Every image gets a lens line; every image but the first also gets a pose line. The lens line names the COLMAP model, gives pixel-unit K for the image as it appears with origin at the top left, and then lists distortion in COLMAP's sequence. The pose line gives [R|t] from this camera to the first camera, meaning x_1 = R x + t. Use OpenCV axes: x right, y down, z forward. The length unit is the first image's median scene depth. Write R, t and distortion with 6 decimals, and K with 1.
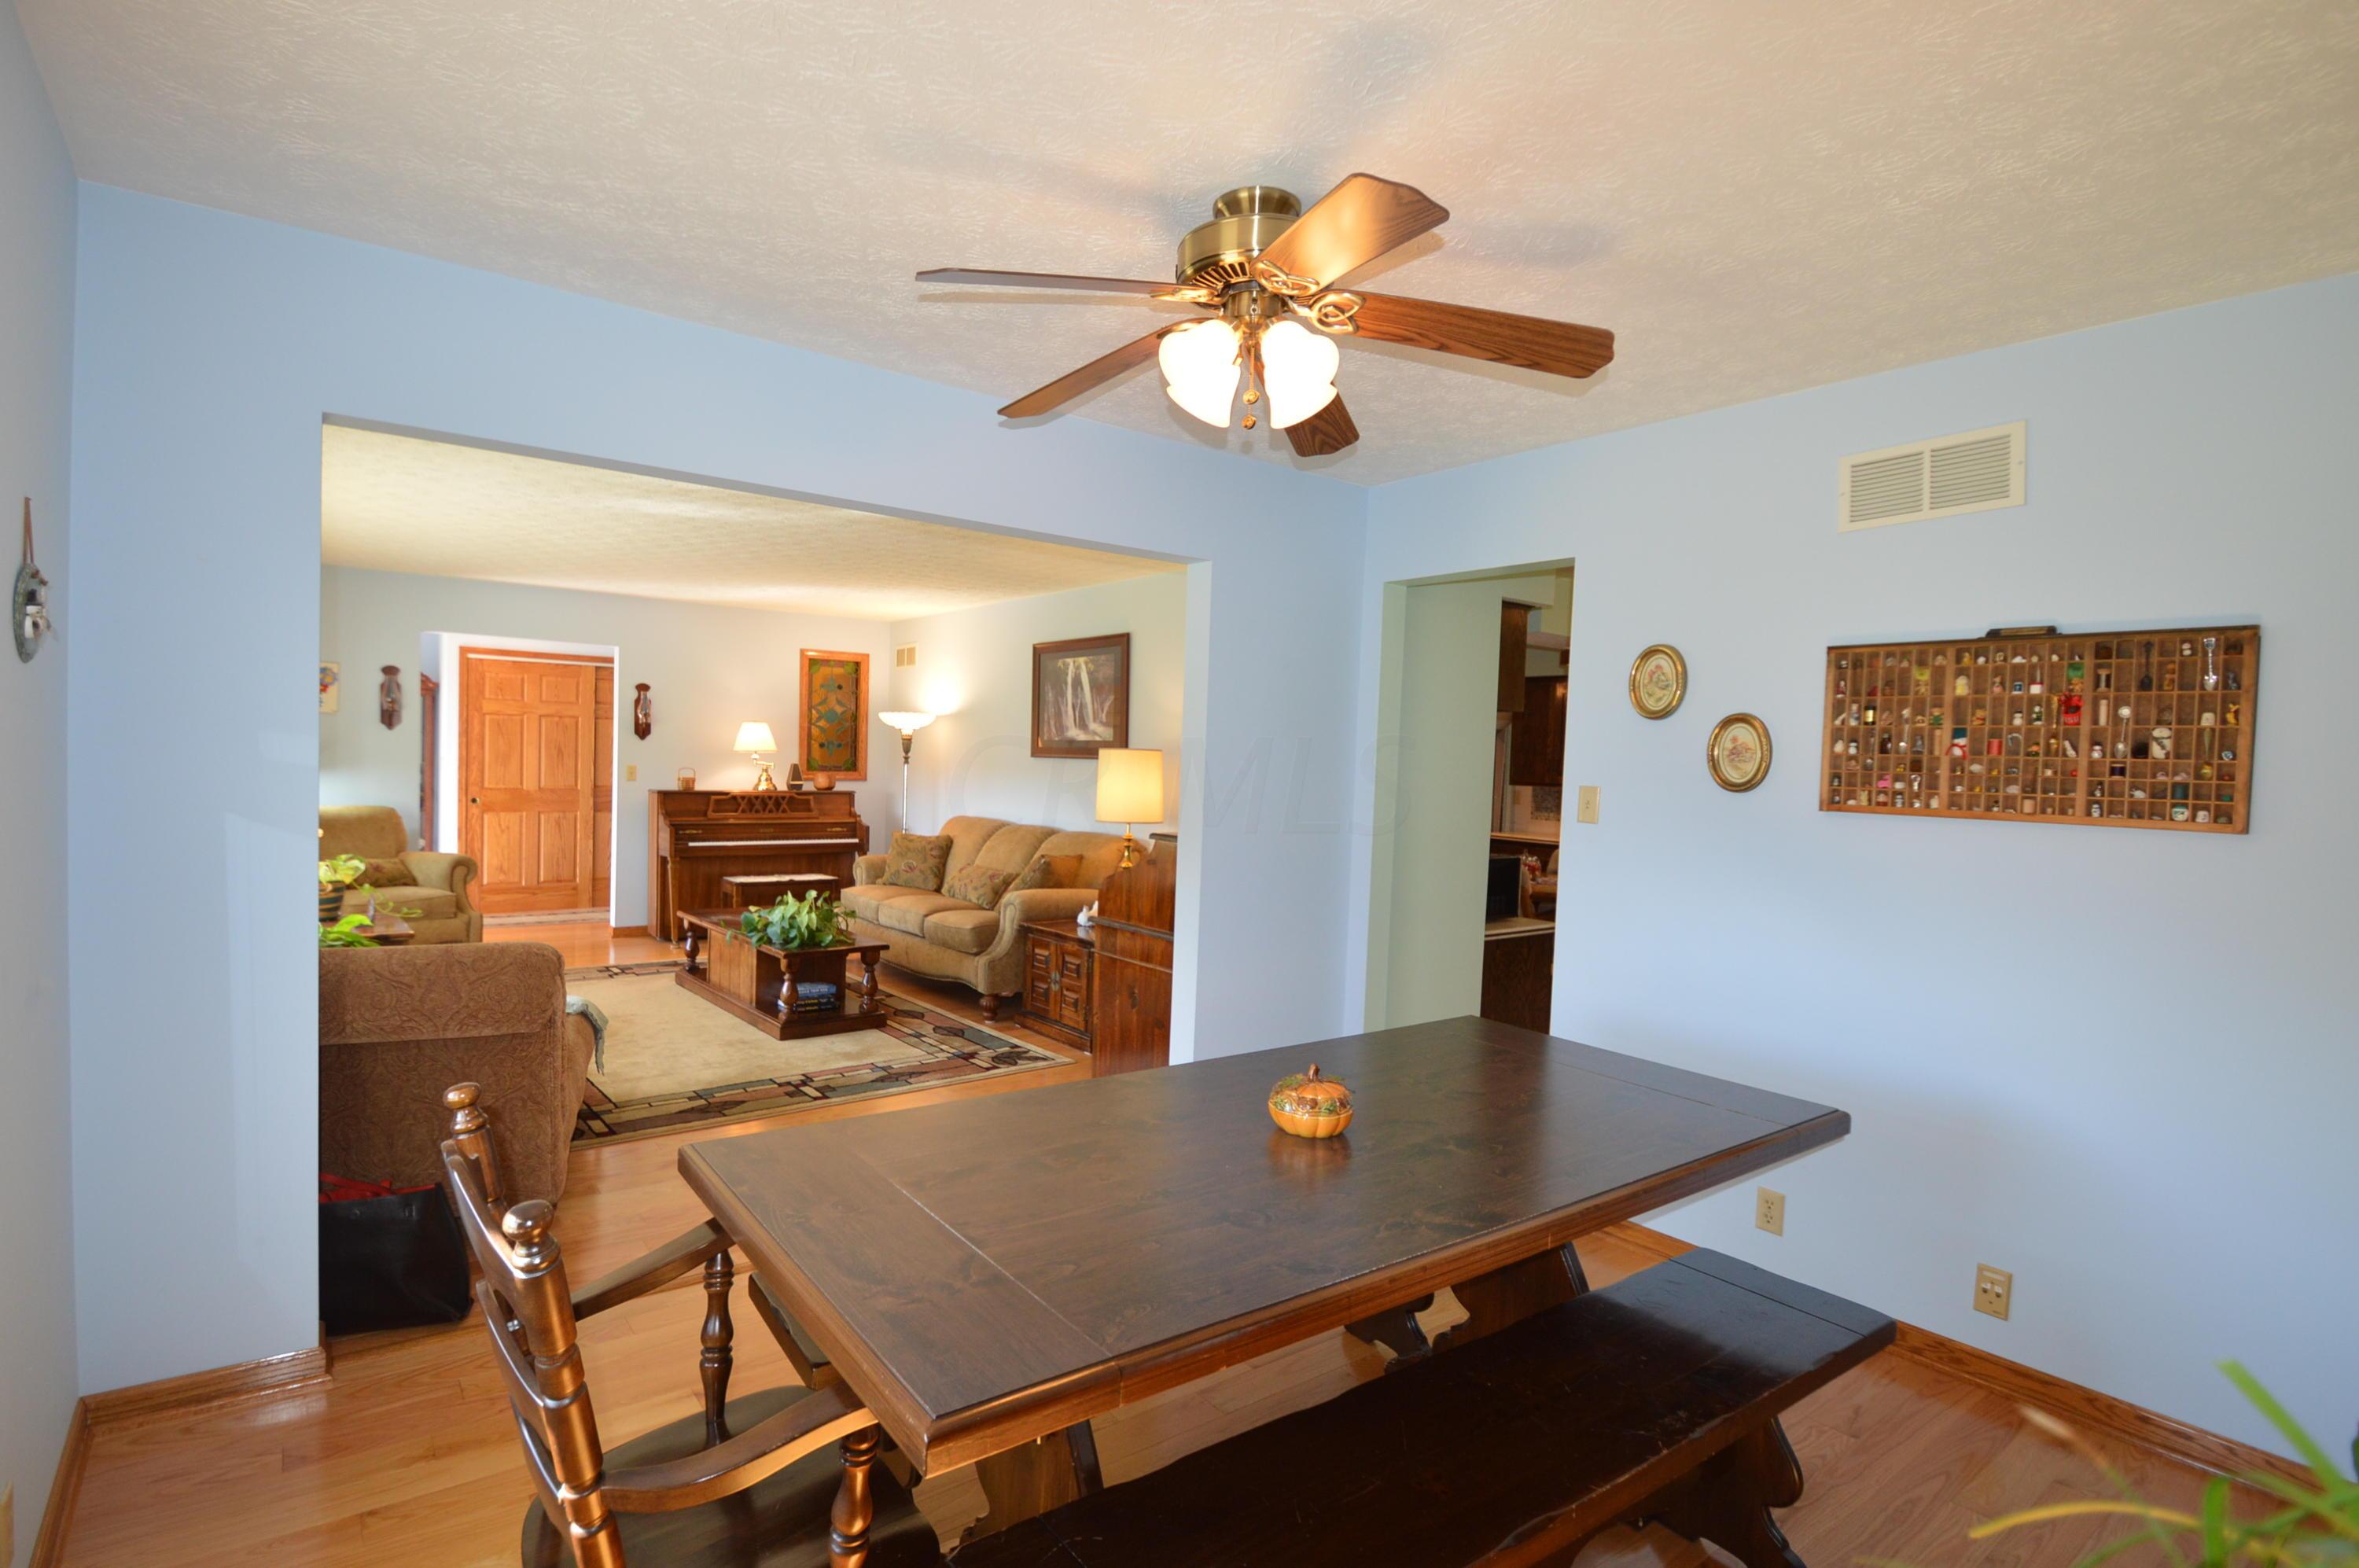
lens RADIAL K [[1133.8, 0, 1174.6], [0, 1133.8, 798.6], [0, 0, 1]] dist [-0.002835, 0.001317]
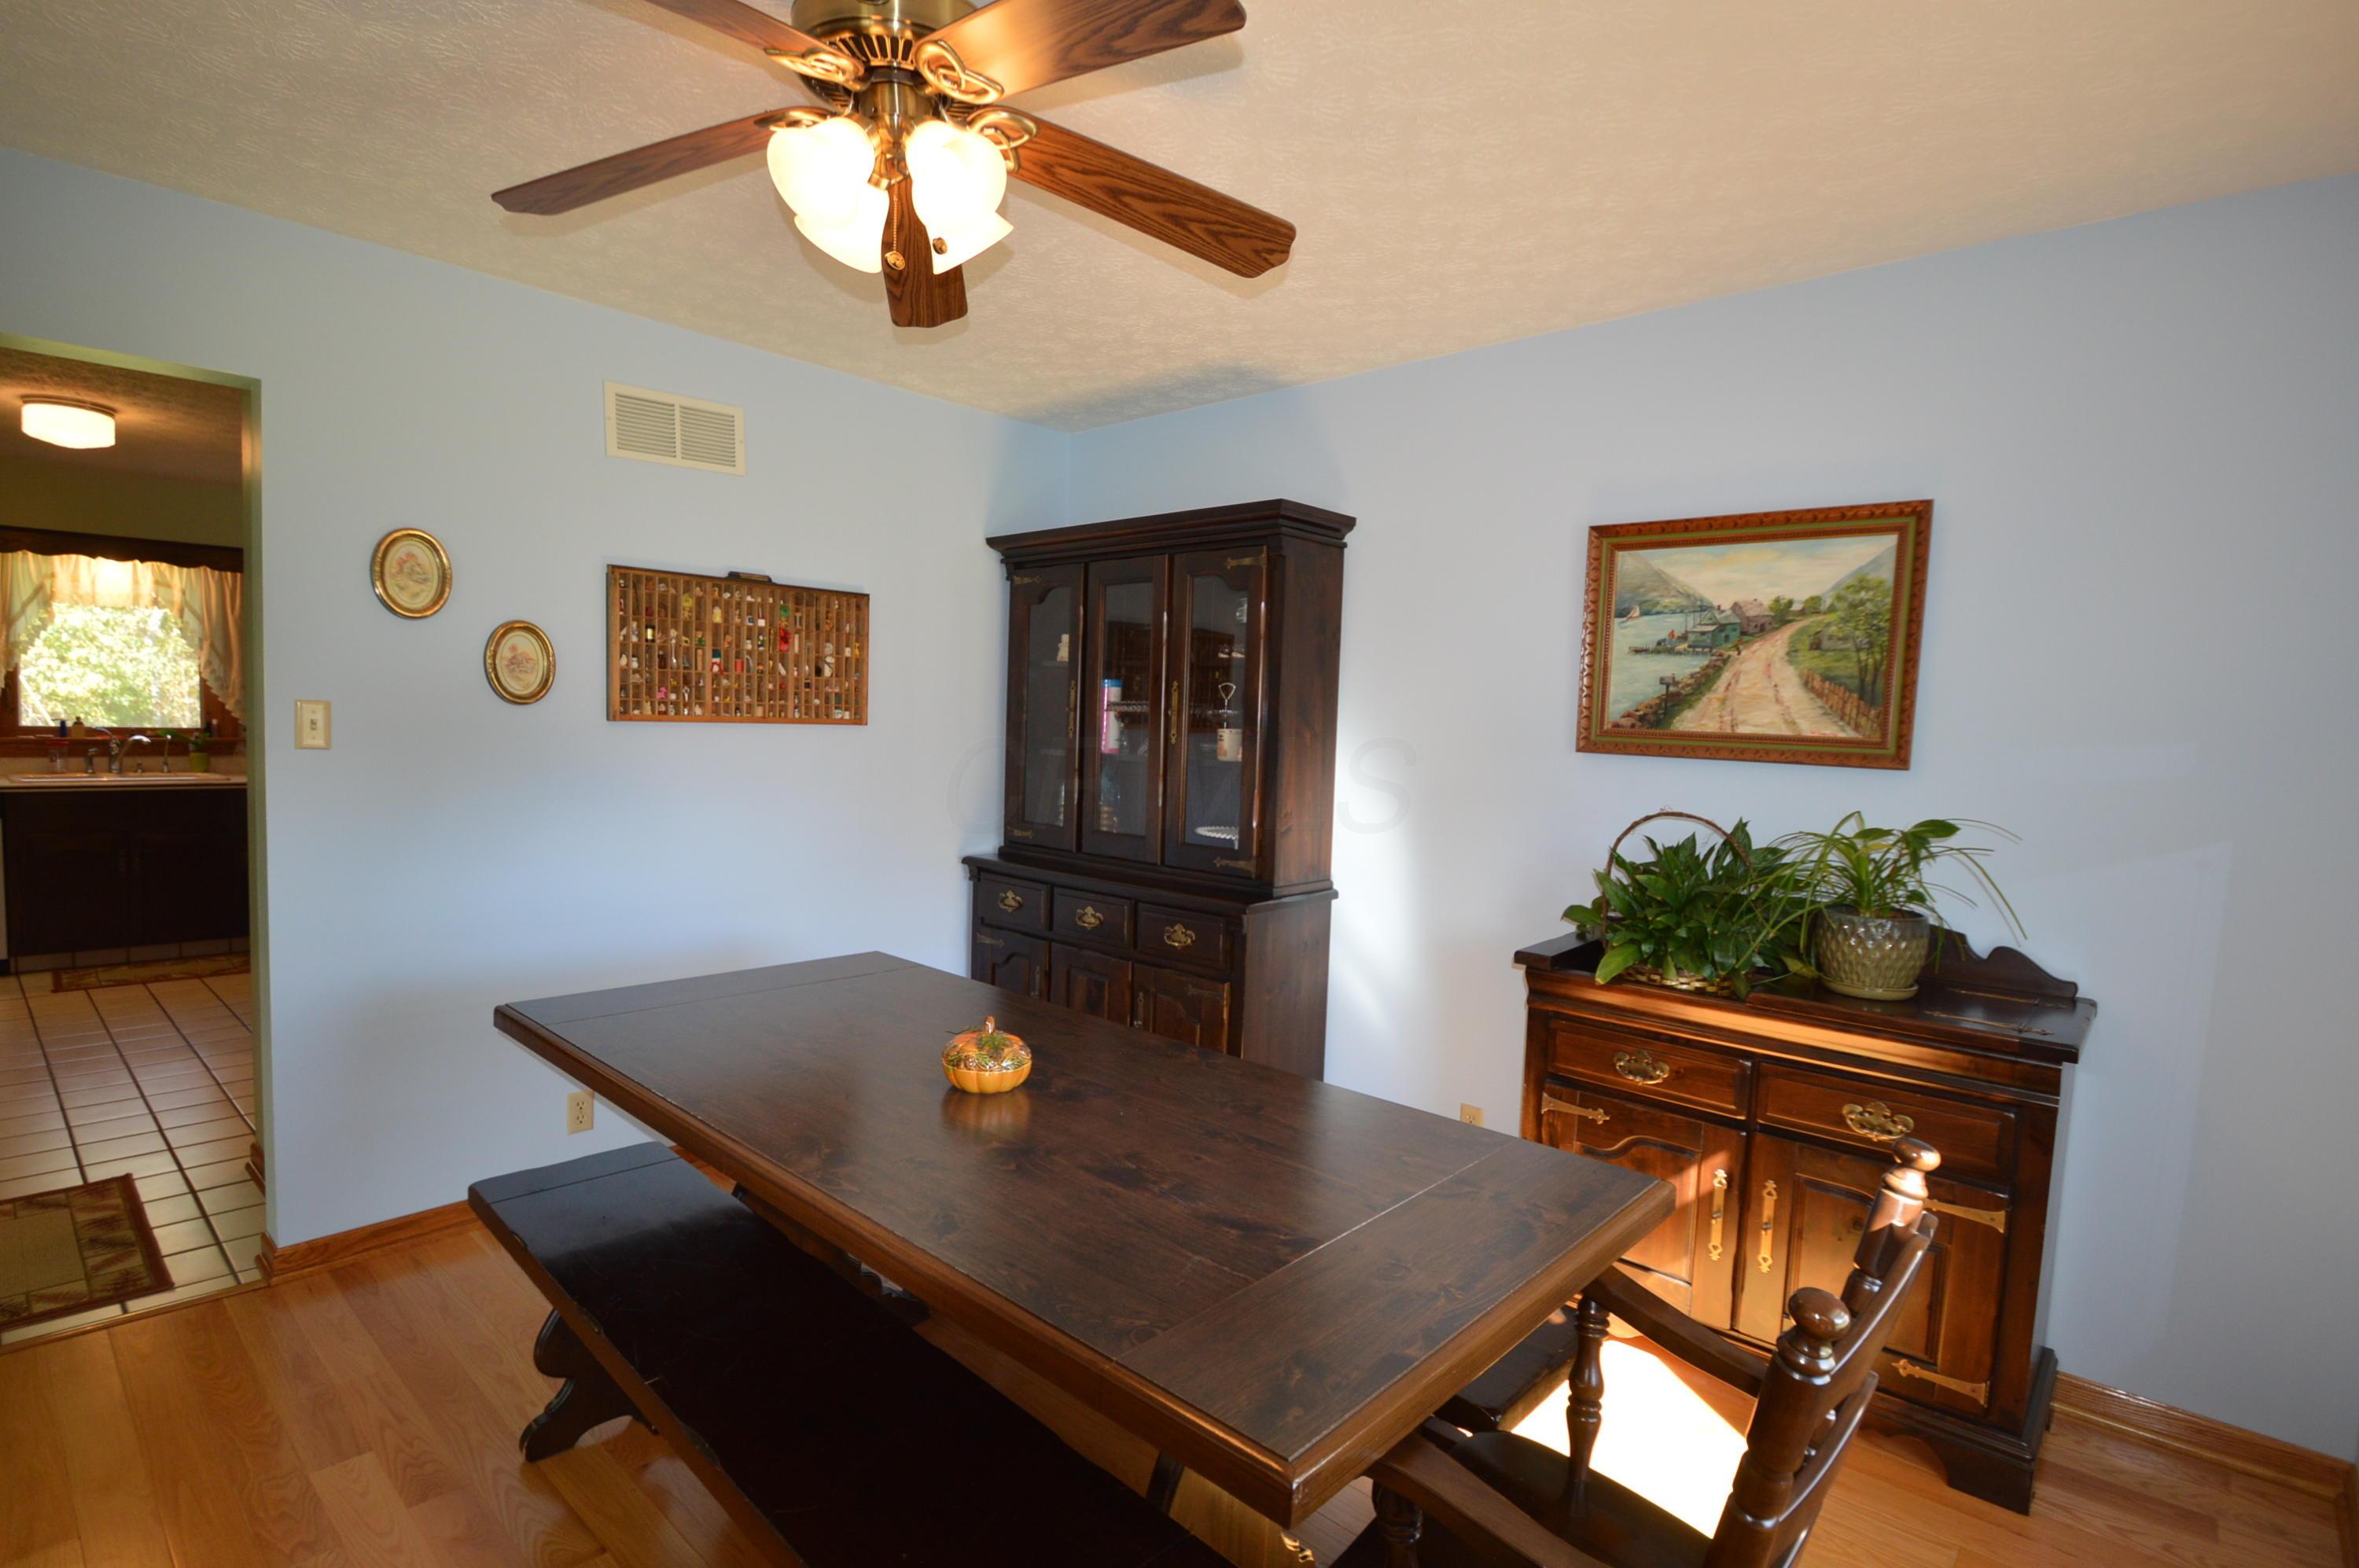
lens RADIAL K [[1133.8, 0, 1179.6], [0, 1133.8, 789.9], [0, 0, 1]] dist [-0.002835, 0.001317]
pose [[-0.165613, -0.100159, 0.981092, -0.597323], [0.003029, 0.994773, 0.102067, -0.033664], [-0.986186, 0.019876, -0.164444, 0.698222]]
